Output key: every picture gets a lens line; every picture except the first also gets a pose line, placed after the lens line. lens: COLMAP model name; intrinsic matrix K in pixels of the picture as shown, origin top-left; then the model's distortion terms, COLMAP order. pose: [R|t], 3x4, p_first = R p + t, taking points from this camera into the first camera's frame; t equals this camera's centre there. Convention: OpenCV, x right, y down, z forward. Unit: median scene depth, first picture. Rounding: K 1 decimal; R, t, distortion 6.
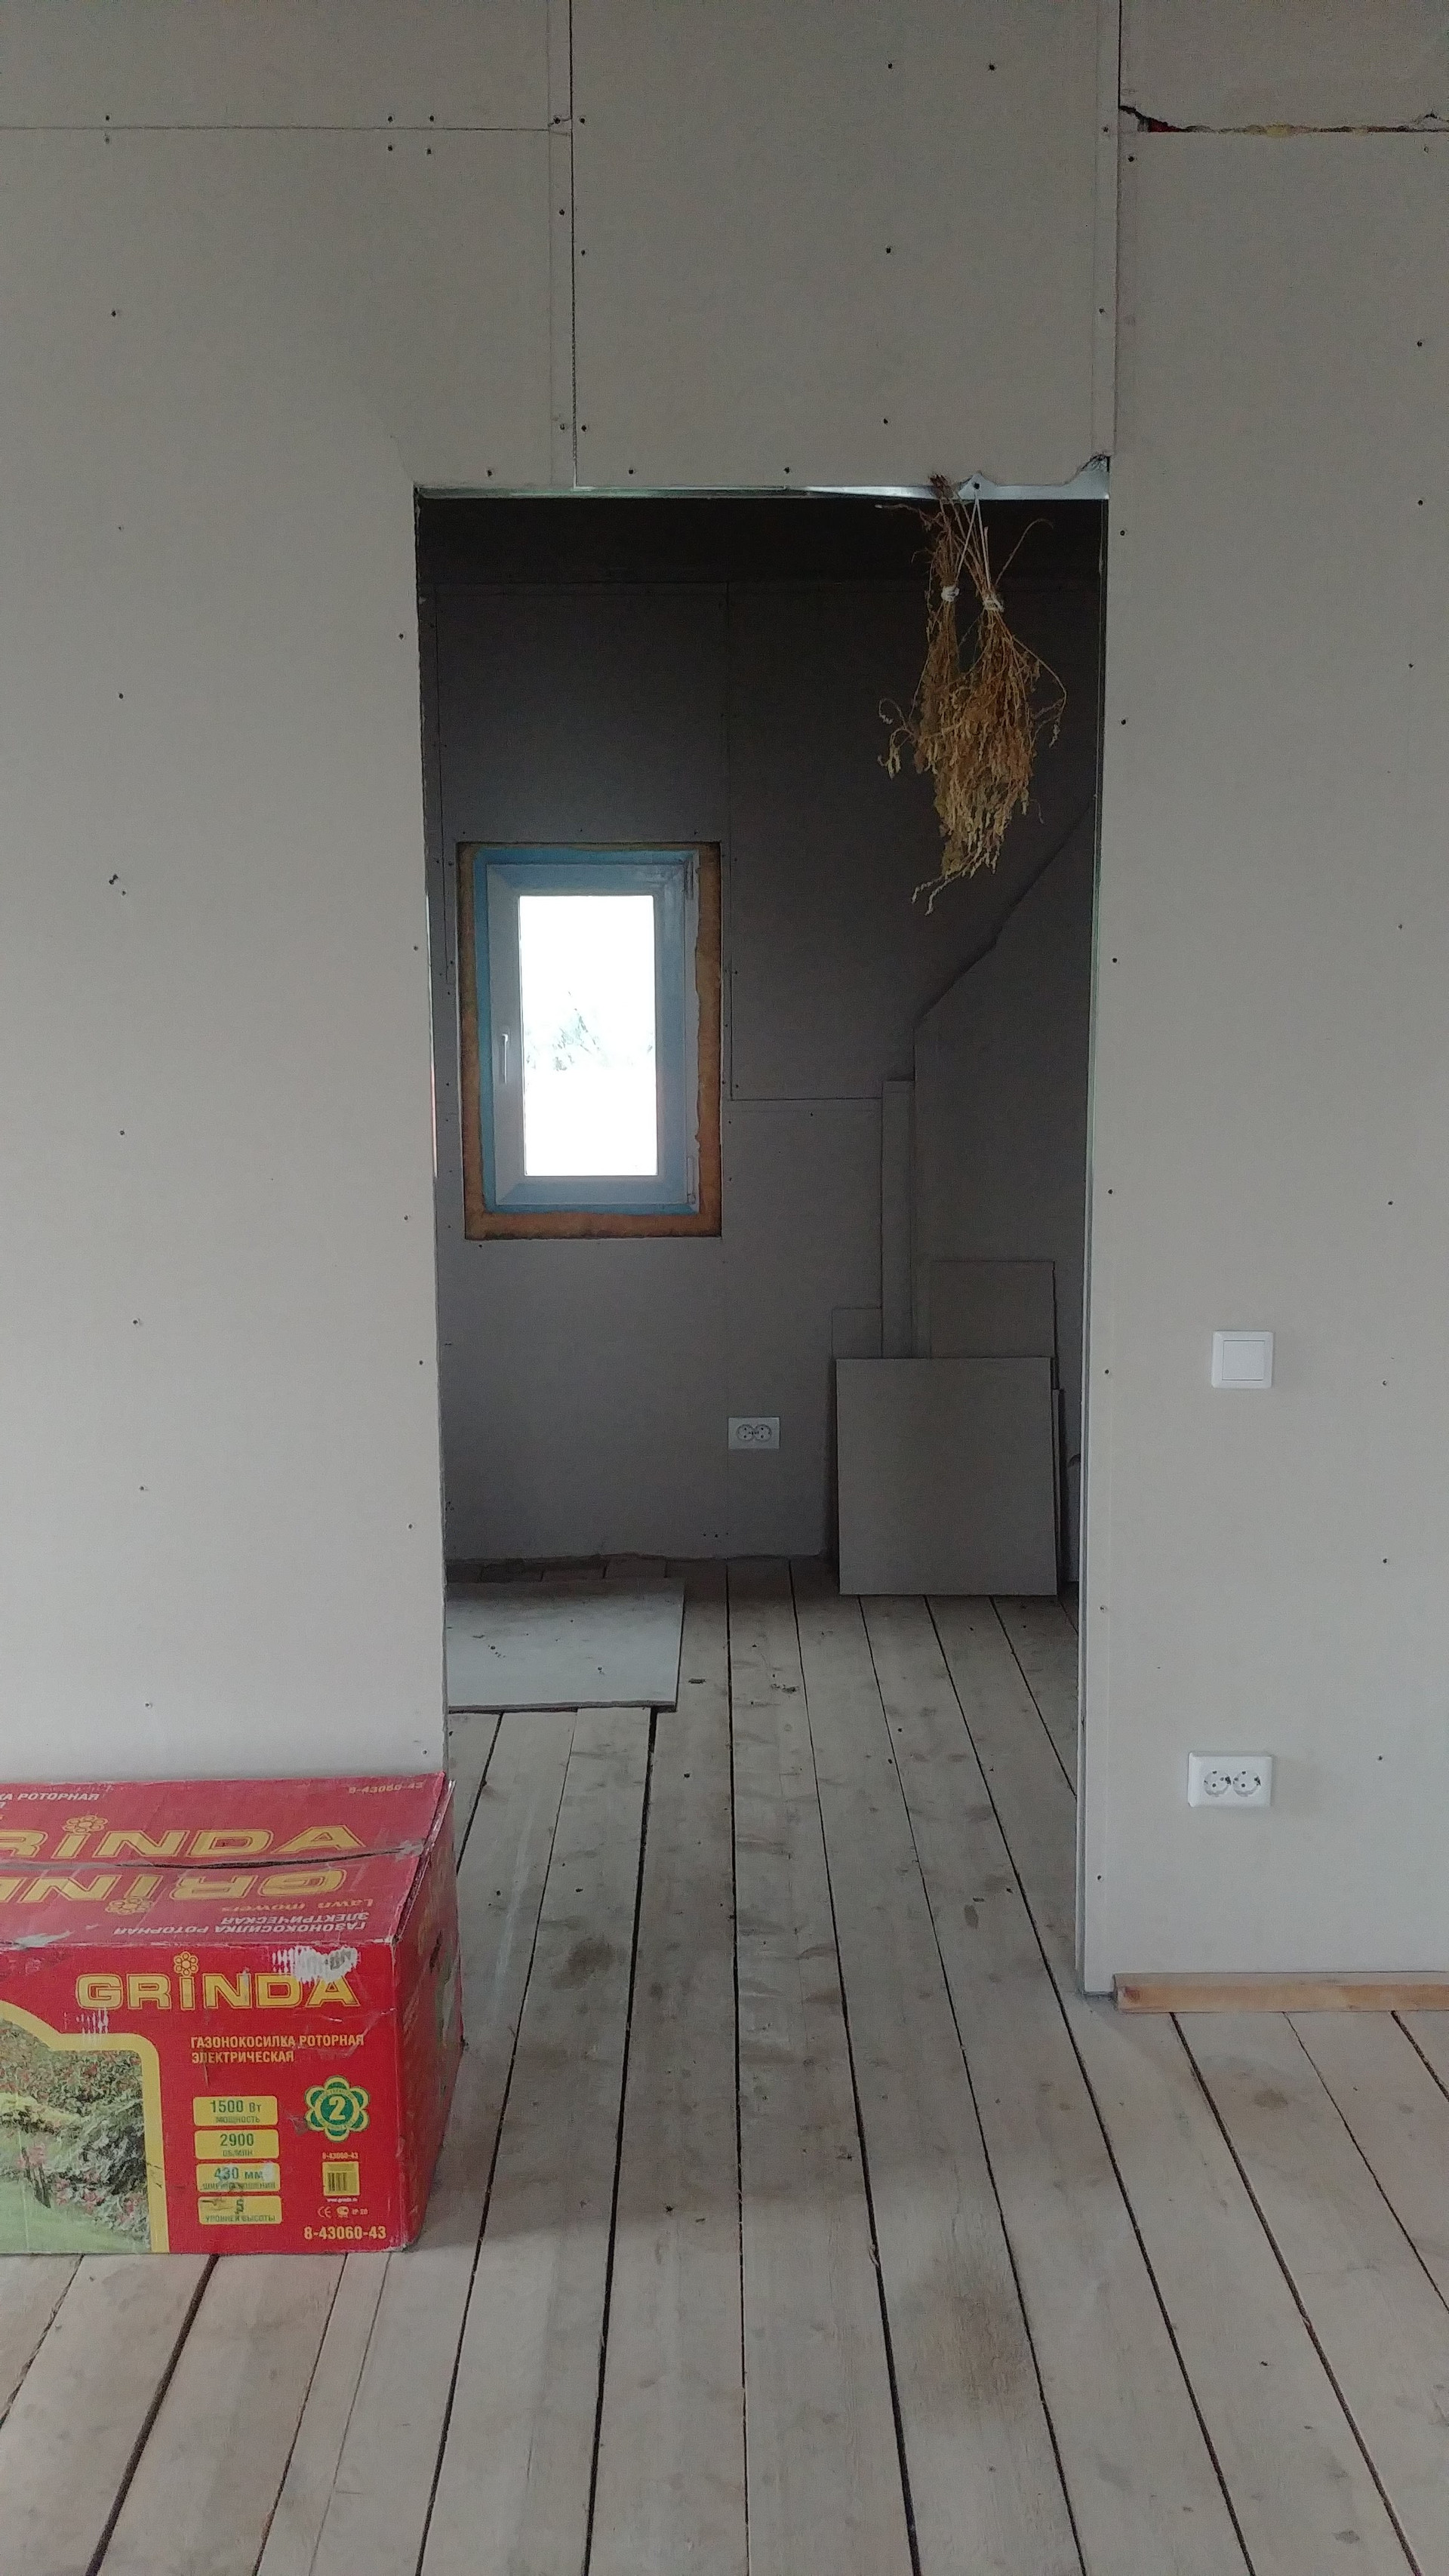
lens RADIAL K [[2134.4, 0, 667.1], [0, 2134.4, 1353.6], [0, 0, 1]] dist [0.096359, -0.238819]
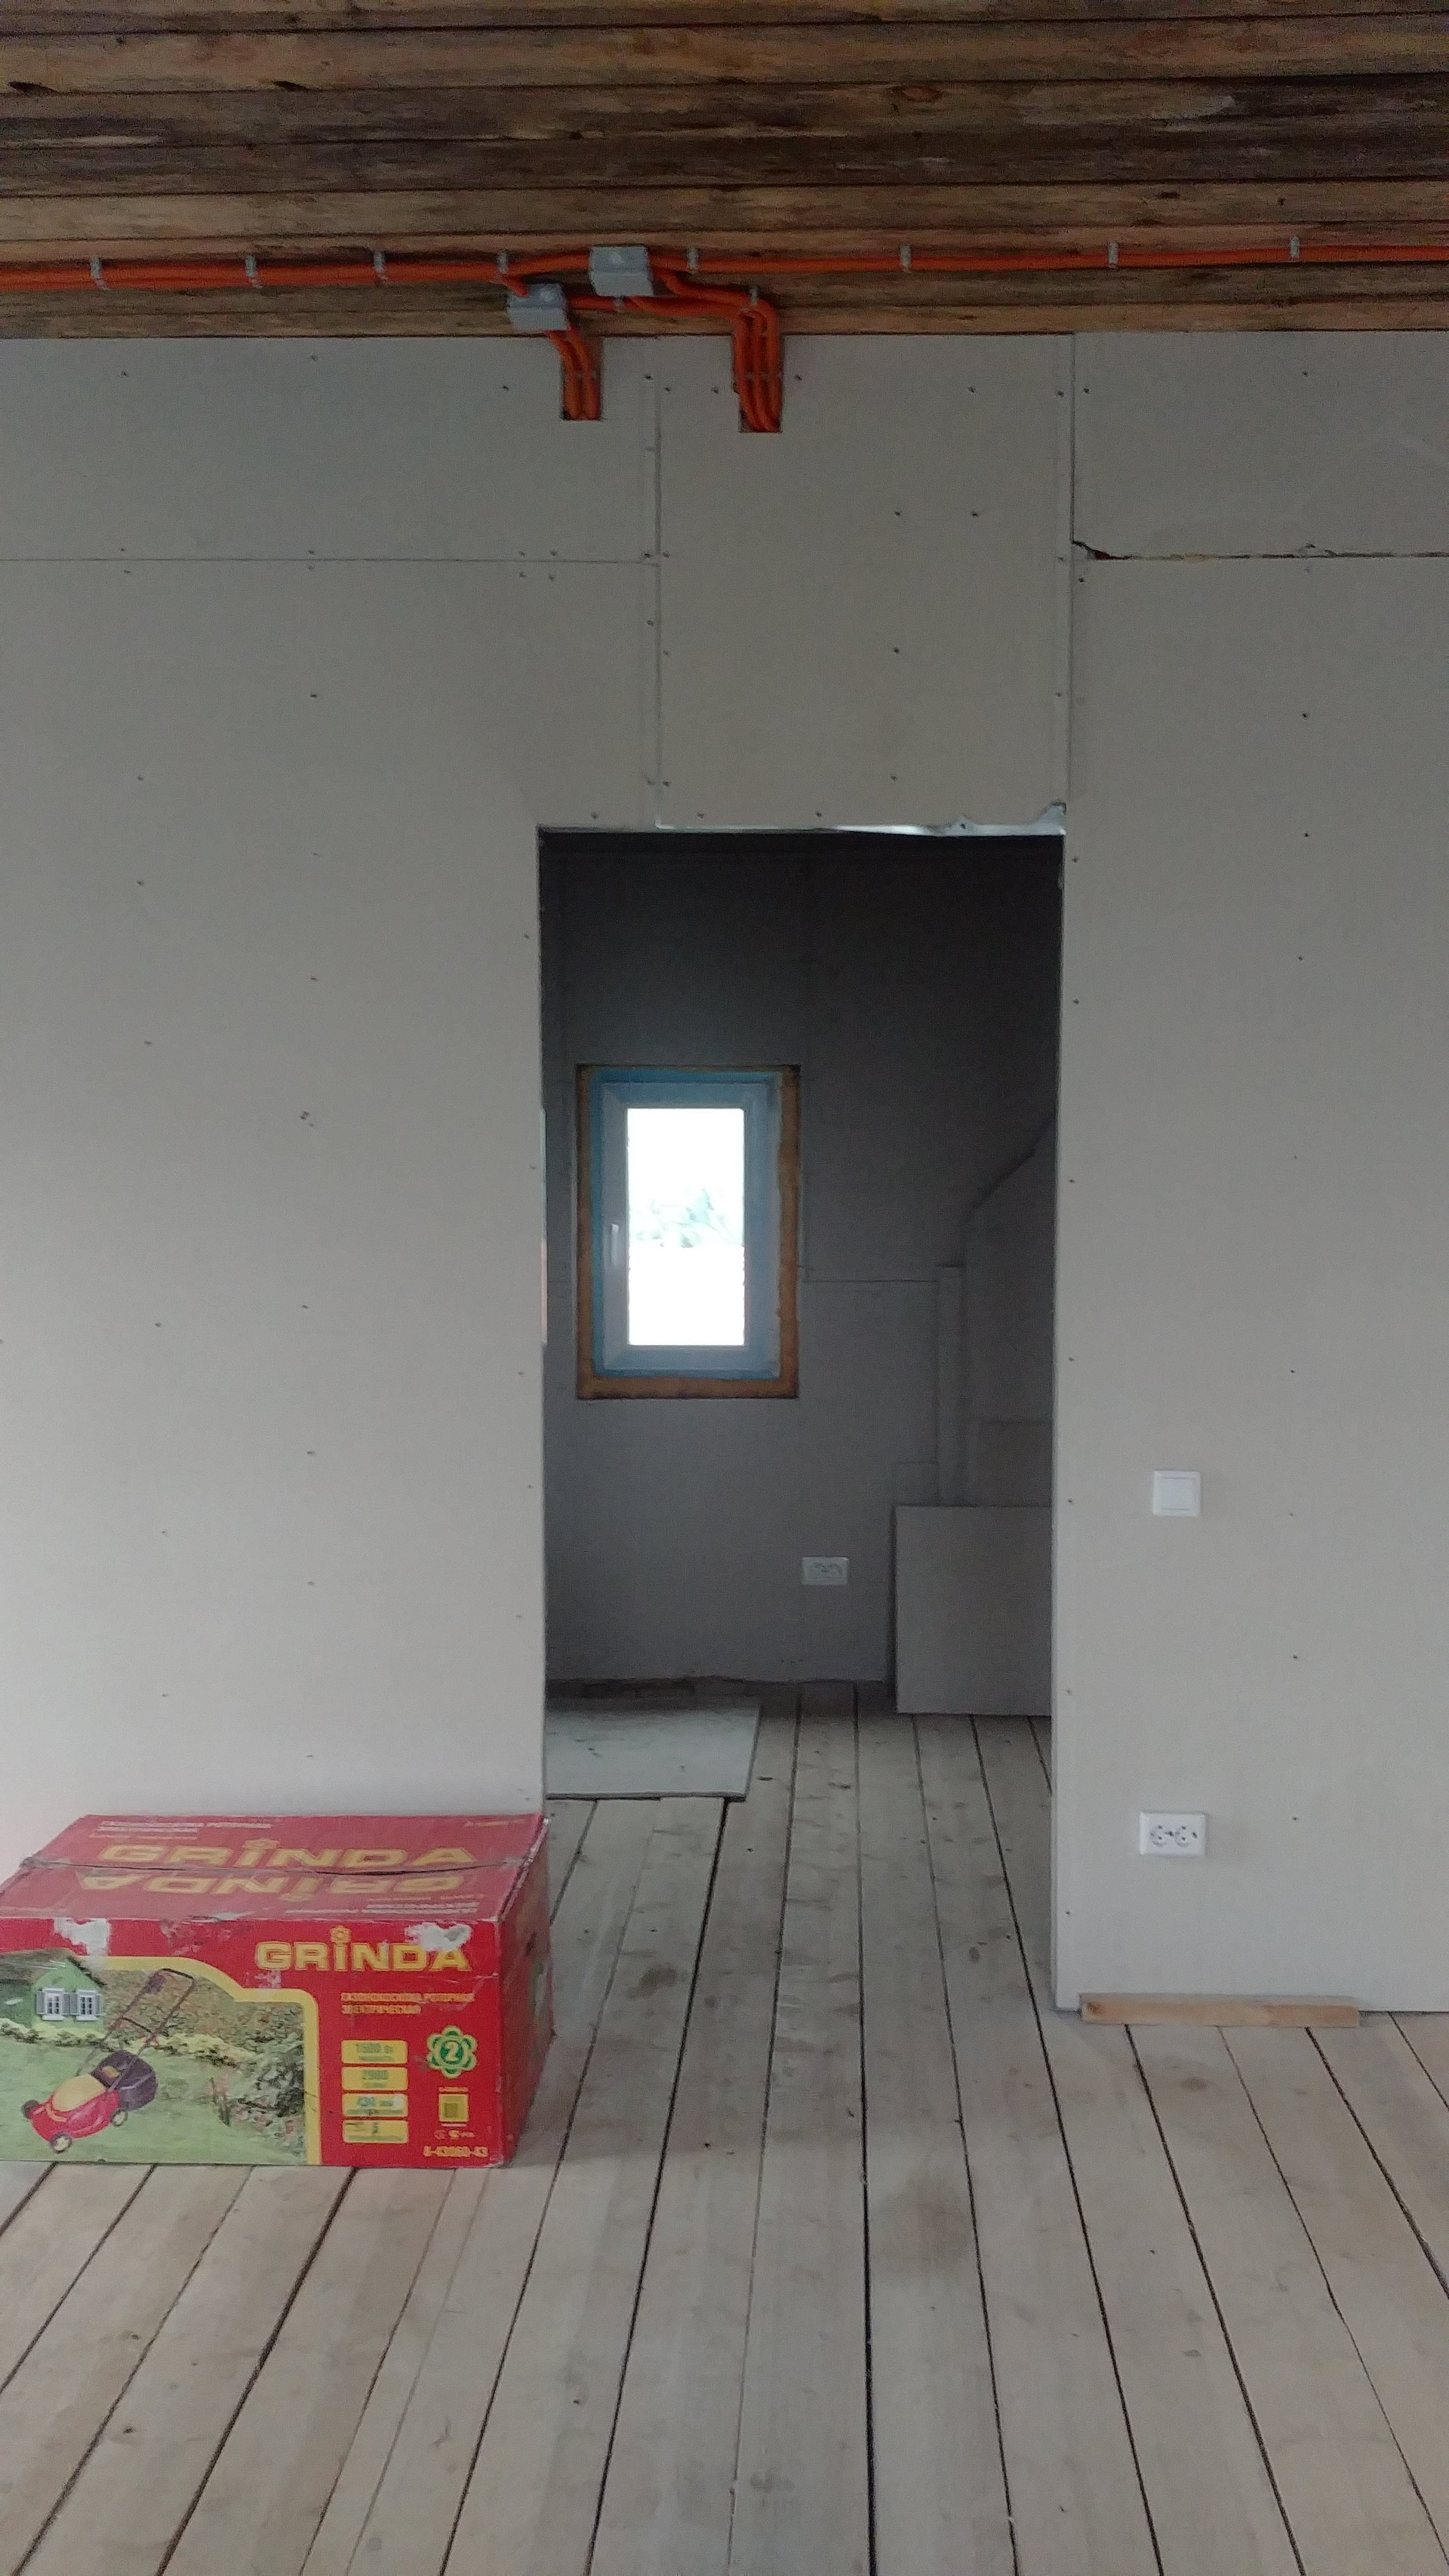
lens RADIAL K [[2126.8, 0, 719.8], [0, 2126.8, 1371.3], [0, 0, 1]] dist [0.170133, -0.508349]
pose [[0.999334, 0.011251, -0.034704, 0.043753], [-0.013771, 0.997219, -0.073244, 0.028703], [0.033783, 0.073673, 0.996710, -0.287174]]
